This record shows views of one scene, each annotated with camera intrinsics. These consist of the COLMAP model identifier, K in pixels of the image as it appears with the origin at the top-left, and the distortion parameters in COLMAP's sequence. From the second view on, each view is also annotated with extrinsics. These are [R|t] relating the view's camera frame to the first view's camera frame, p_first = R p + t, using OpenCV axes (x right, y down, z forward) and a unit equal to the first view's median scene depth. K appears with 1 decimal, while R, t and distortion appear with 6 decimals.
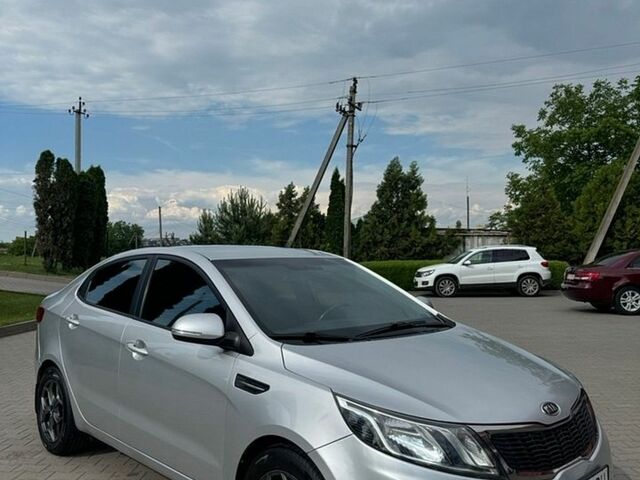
lens RADIAL K [[623.3, 0, 318.6], [0, 623.3, 236.4], [0, 0, 1]] dist [0.181408, -0.329557]
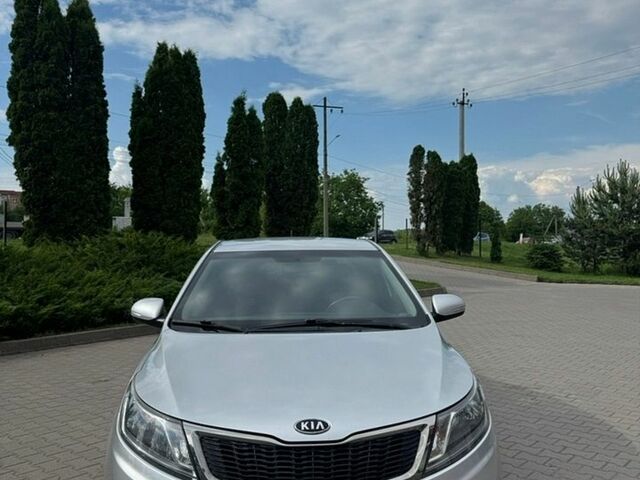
lens RADIAL K [[621.8, 0, 320.0], [0, 621.8, 240.0], [0, 0, 1]] dist [0.191605, -0.333991]
pose [[0.782769, -0.006111, -0.622282, 0.093206], [0.026906, 0.999349, 0.024032, -0.001166], [0.621730, -0.035555, 0.782424, 0.032967]]
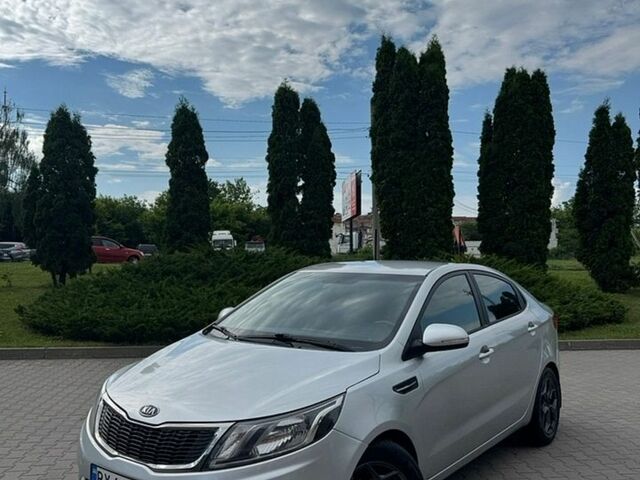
lens RADIAL K [[621.8, 0, 320.0], [0, 621.8, 240.0], [0, 0, 1]] dist [0.191605, -0.333991]
pose [[0.205042, -0.036863, -0.978059, 0.154540], [0.032275, 0.999002, -0.030886, 0.000787], [0.978221, -0.025234, 0.206027, 0.105921]]
